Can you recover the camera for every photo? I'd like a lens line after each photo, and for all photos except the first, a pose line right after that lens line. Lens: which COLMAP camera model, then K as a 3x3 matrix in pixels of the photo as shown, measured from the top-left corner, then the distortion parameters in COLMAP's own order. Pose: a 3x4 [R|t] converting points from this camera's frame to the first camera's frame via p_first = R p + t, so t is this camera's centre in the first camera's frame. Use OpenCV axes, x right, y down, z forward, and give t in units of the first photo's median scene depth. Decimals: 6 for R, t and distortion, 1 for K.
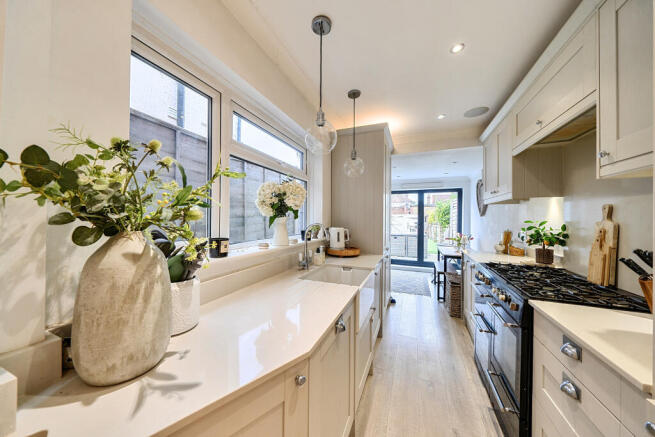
lens RADIAL K [[221.5, 0, 321.7], [0, 221.5, 217.7], [0, 0, 1]] dist [-0.007800, -0.000095]
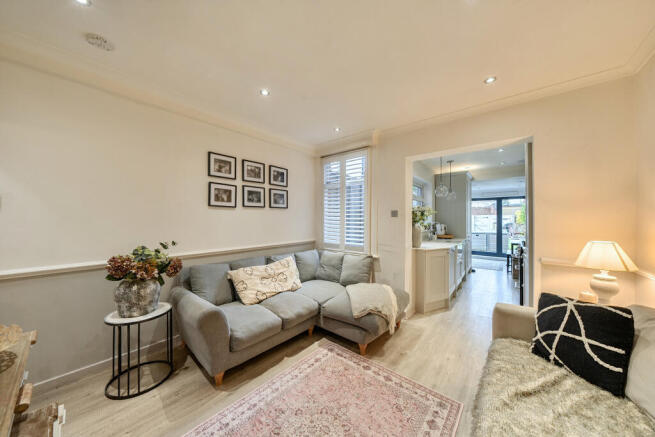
lens RADIAL K [[221.5, 0, 321.7], [0, 221.5, 217.7], [0, 0, 1]] dist [-0.007800, -0.000095]
pose [[0.953378, -0.004281, -0.301748, -0.180559], [0.003327, 0.999988, -0.003676, -0.007013], [0.301760, 0.002501, 0.953381, -0.644242]]
